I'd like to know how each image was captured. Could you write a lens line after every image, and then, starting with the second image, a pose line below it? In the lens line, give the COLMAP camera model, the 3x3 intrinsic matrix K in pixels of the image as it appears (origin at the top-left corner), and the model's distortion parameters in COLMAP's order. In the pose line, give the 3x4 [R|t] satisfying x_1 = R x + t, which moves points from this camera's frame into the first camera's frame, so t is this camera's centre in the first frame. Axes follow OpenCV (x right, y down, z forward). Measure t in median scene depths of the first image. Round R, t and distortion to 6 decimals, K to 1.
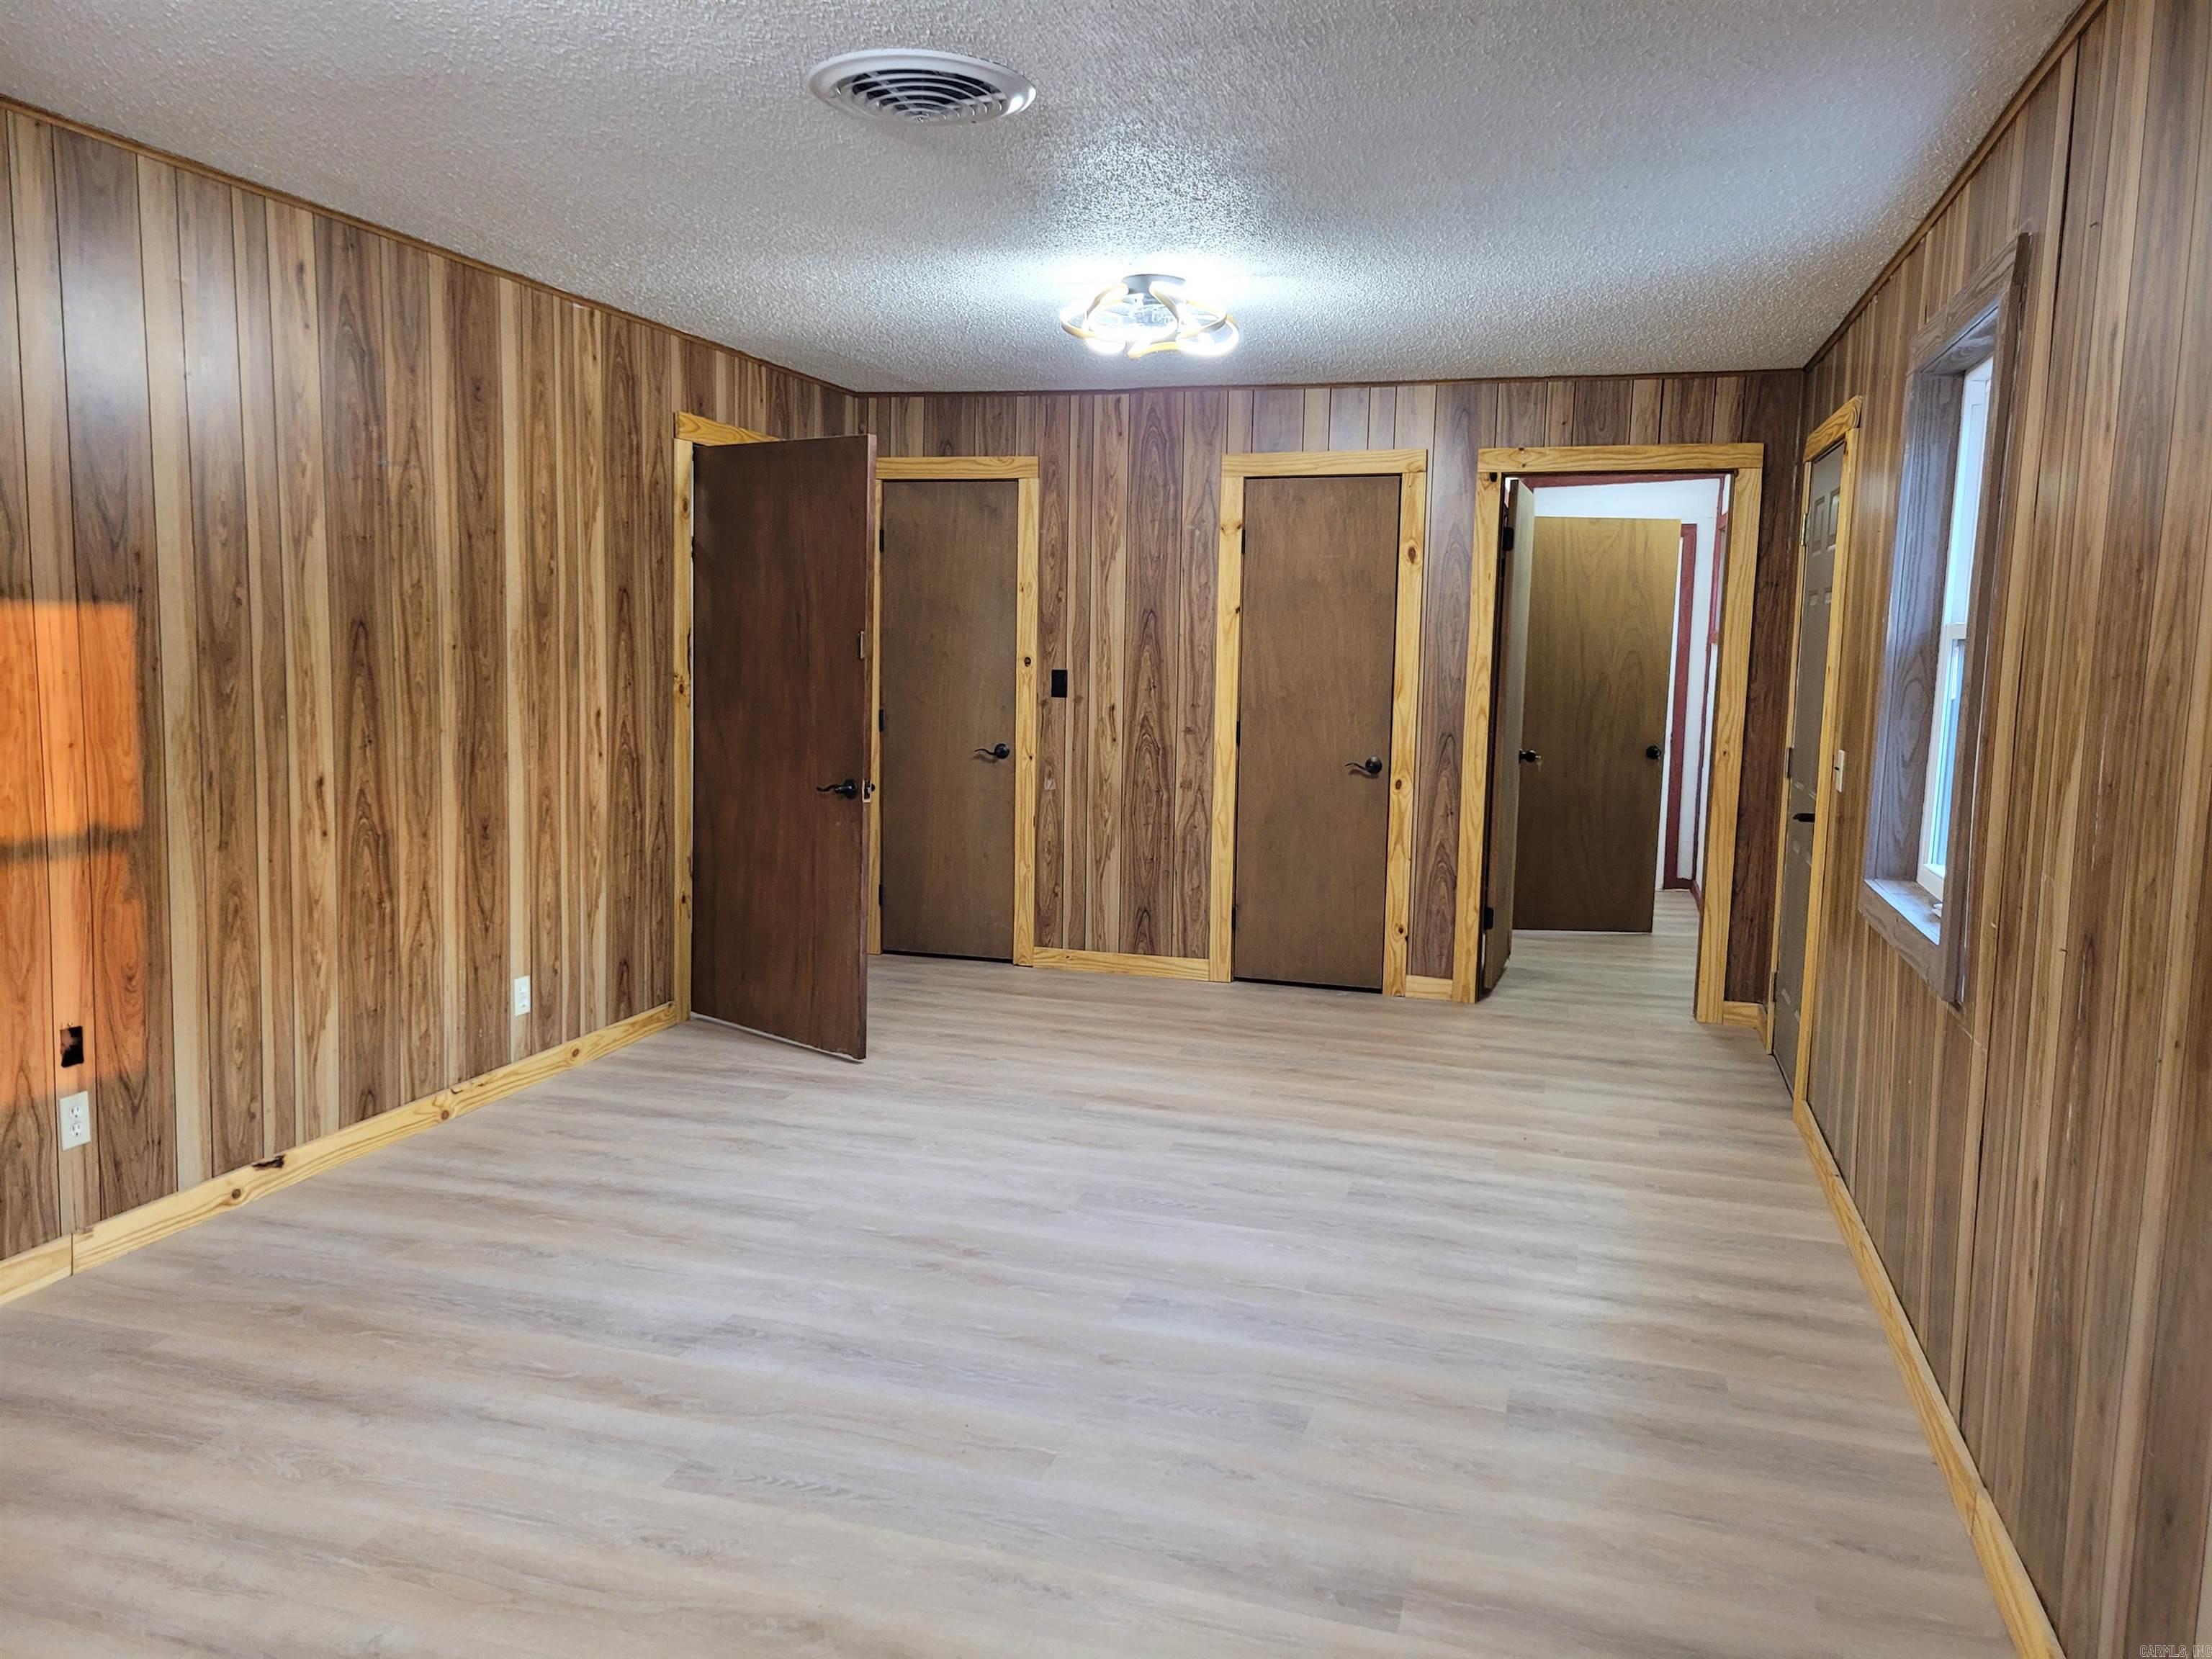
lens RADIAL K [[1656.0, 0, 1090.9], [0, 1656.0, 838.7], [0, 0, 1]] dist [0.053514, -0.031498]
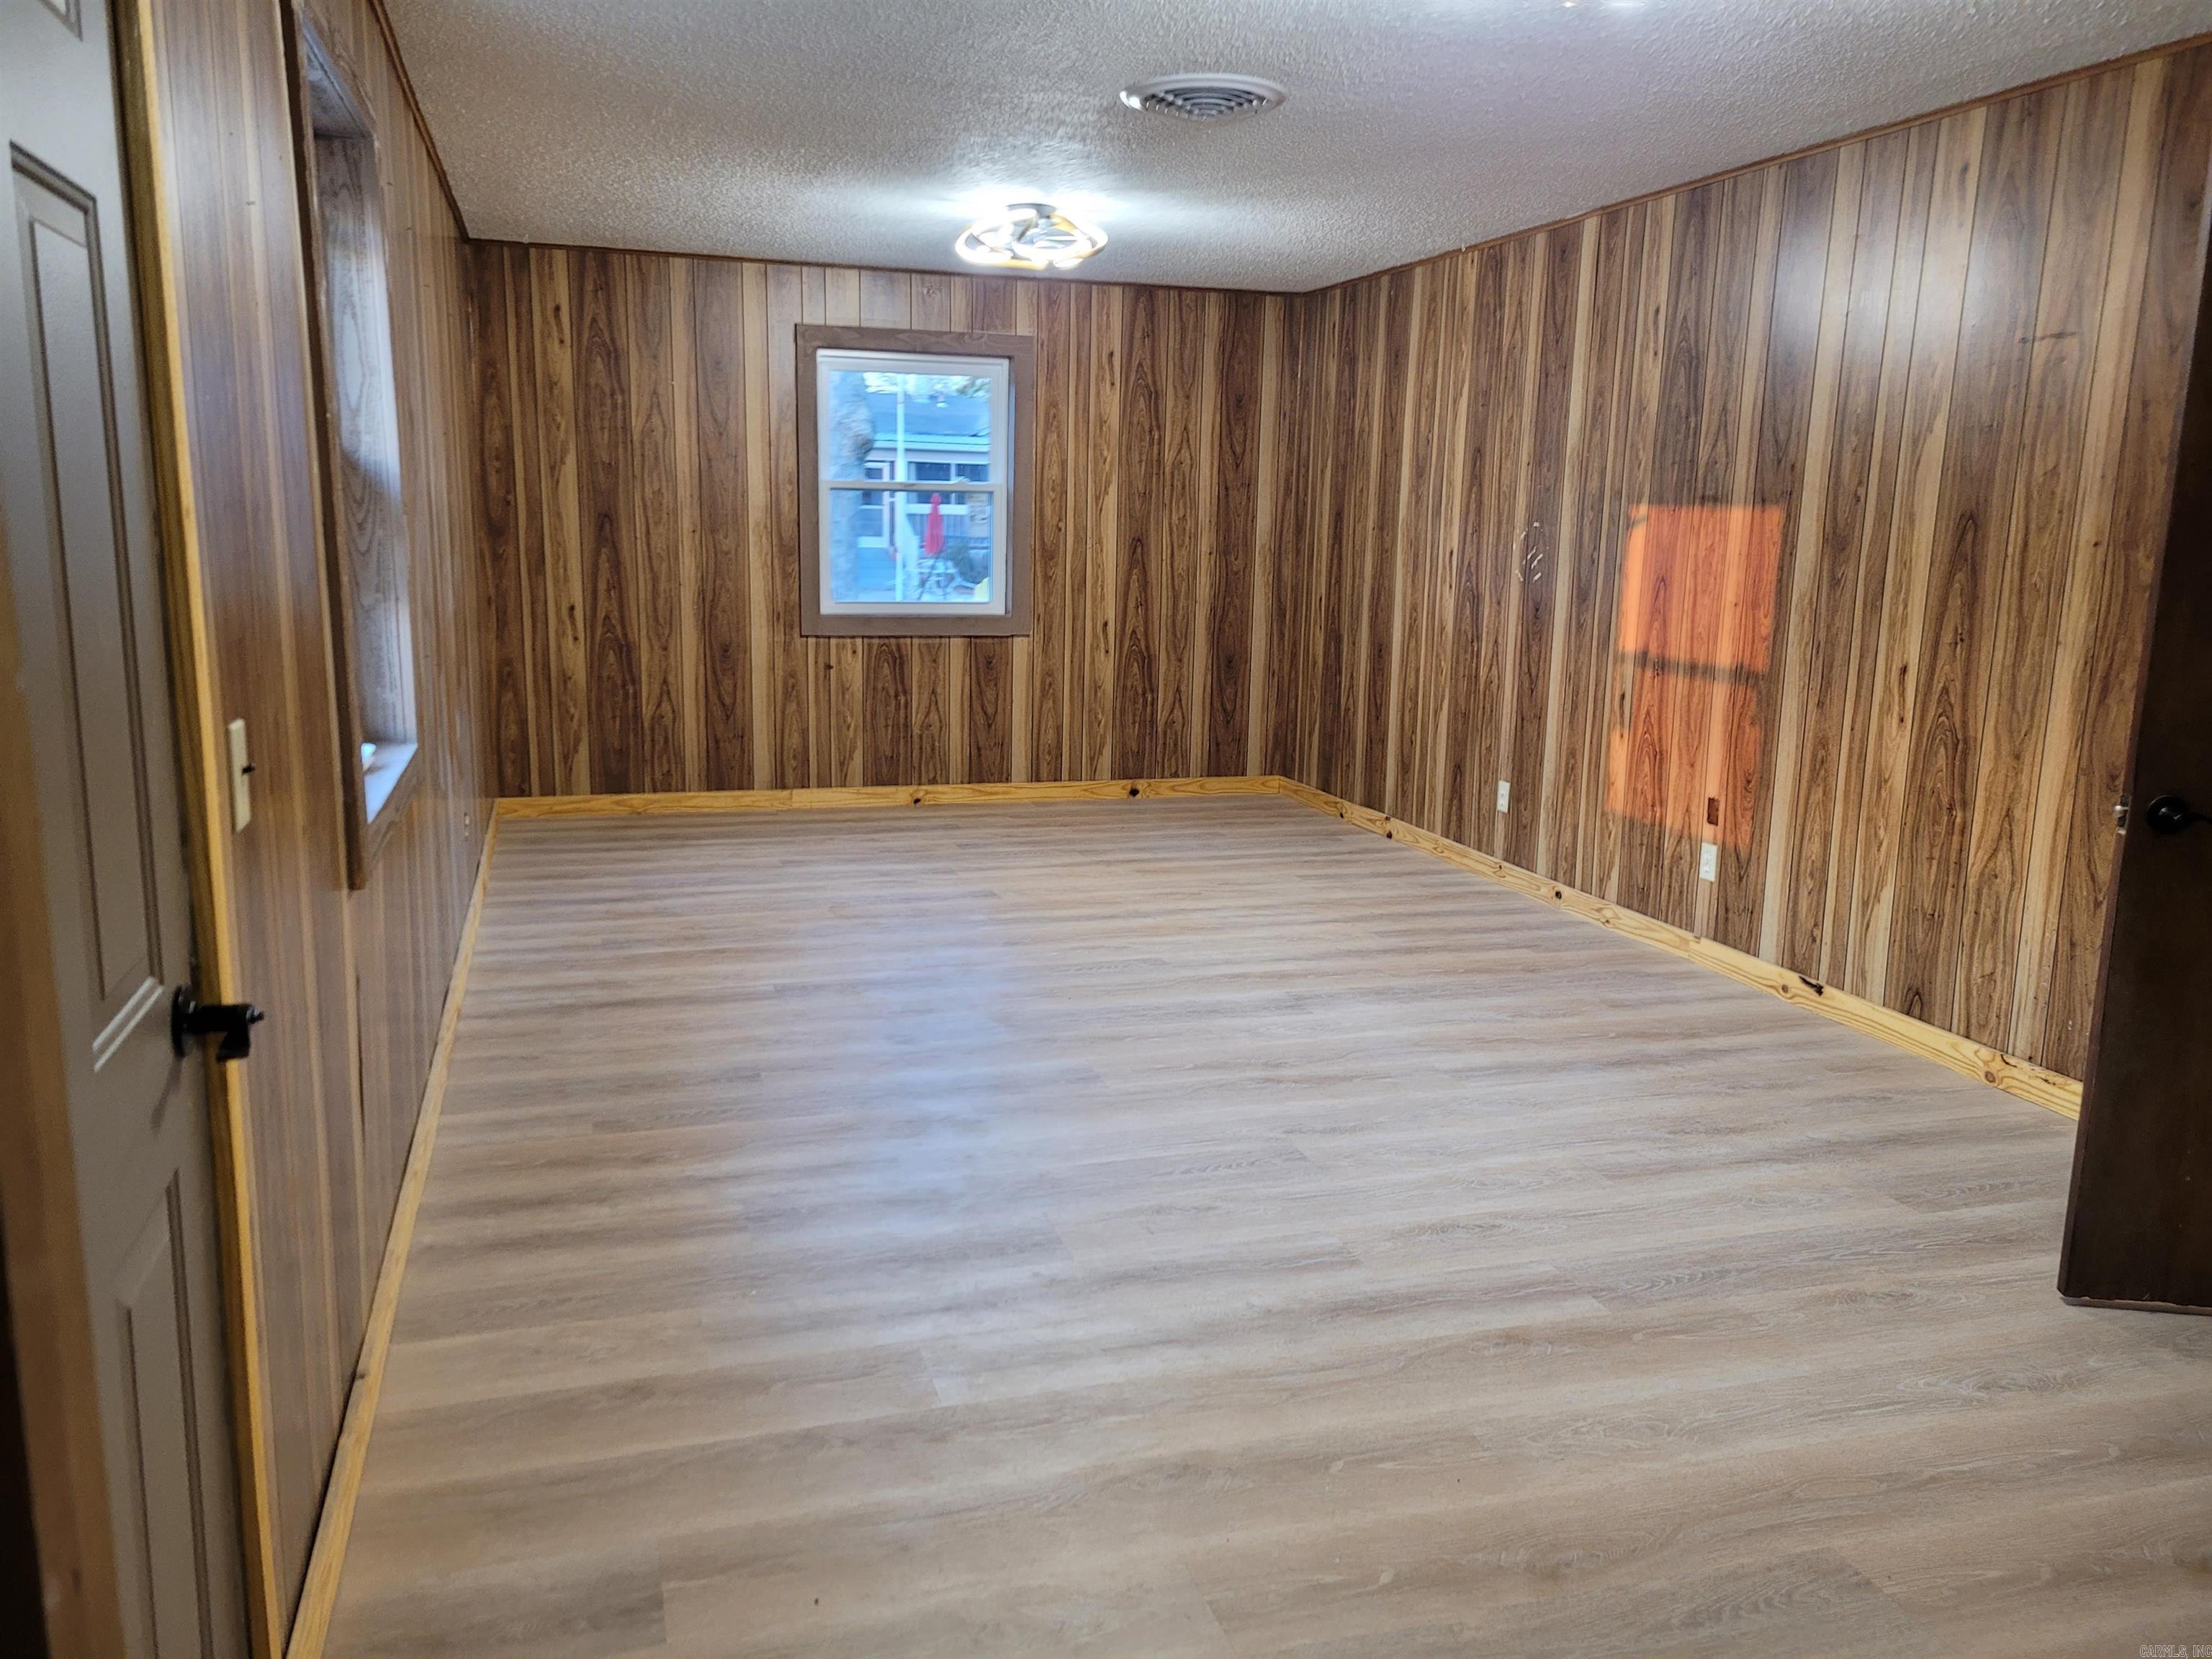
lens RADIAL K [[1656.0, 0, 1089.5], [0, 1656.0, 844.1], [0, 0, 1]] dist [0.053514, -0.031498]
pose [[-0.829087, 0.071710, -0.554502, 0.580556], [-0.106437, 0.953363, 0.282436, -0.179596], [0.548895, 0.293184, -0.782788, 1.639548]]
